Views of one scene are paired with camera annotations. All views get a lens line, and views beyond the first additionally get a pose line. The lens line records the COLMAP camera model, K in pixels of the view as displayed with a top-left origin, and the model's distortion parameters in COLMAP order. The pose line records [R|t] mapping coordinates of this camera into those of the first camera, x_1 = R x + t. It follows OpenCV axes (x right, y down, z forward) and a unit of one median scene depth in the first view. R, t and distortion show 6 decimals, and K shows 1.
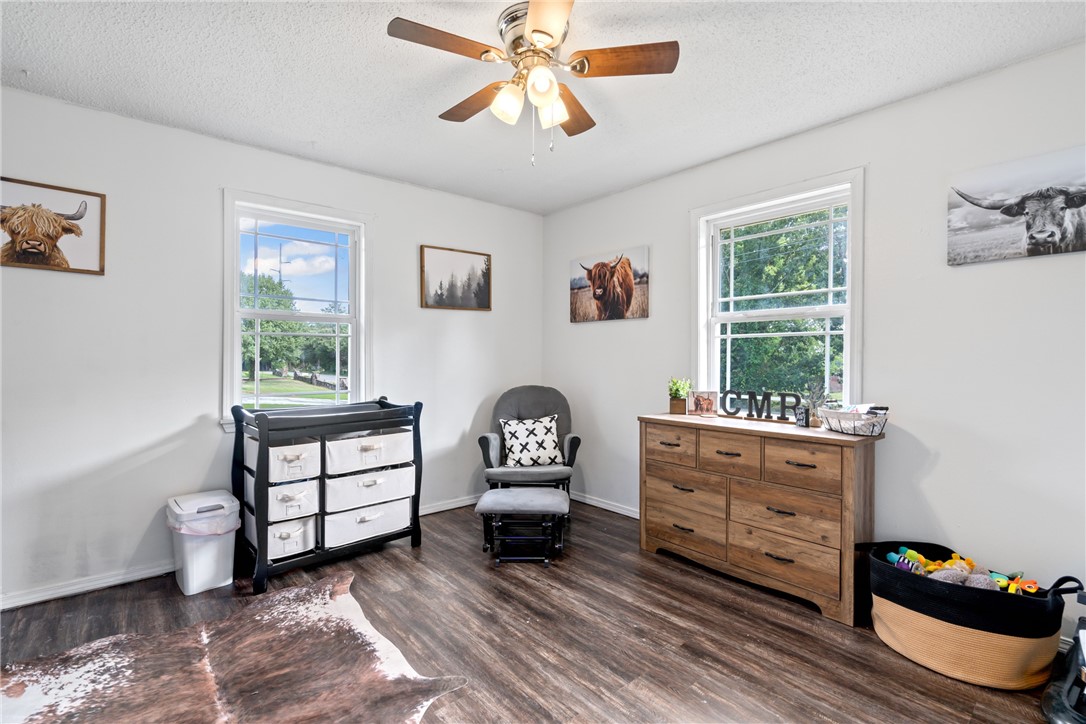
lens RADIAL K [[496.3, 0, 540.4], [0, 496.3, 352.5], [0, 0, 1]] dist [-0.003082, 0.000352]
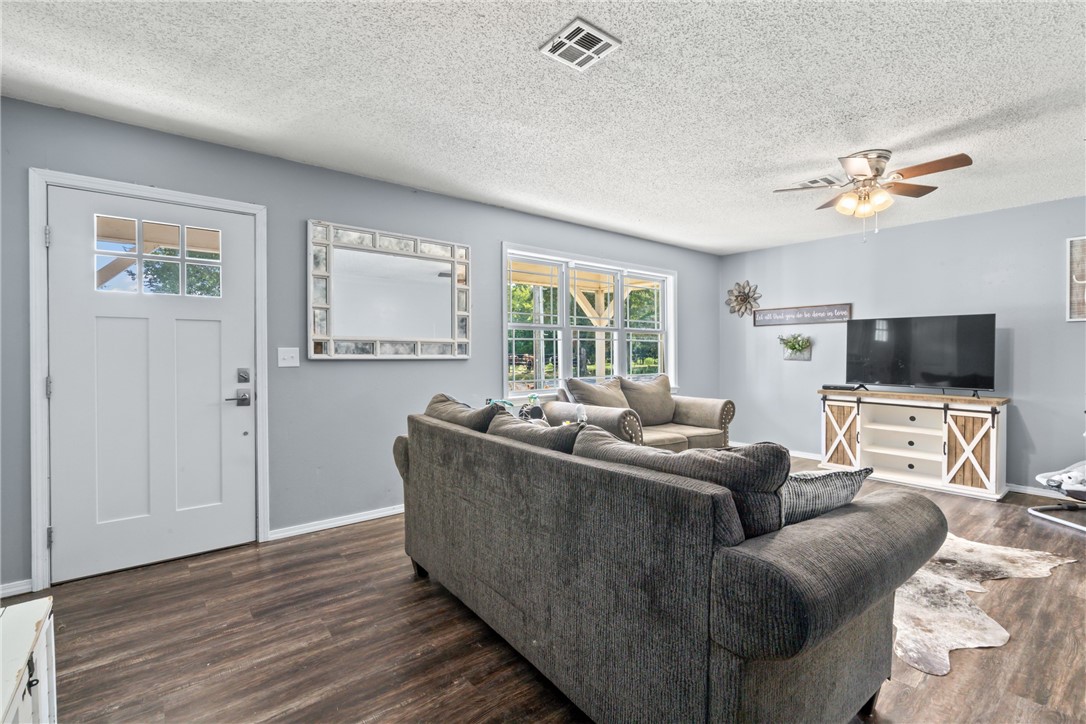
lens RADIAL K [[496.3, 0, 540.4], [0, 496.3, 352.5], [0, 0, 1]] dist [-0.003082, 0.000352]
pose [[0.034385, -0.002243, 0.999406, -1.144040], [-0.004901, 0.999985, 0.002413, 0.003333], [-0.999397, -0.004981, 0.034373, 0.968027]]
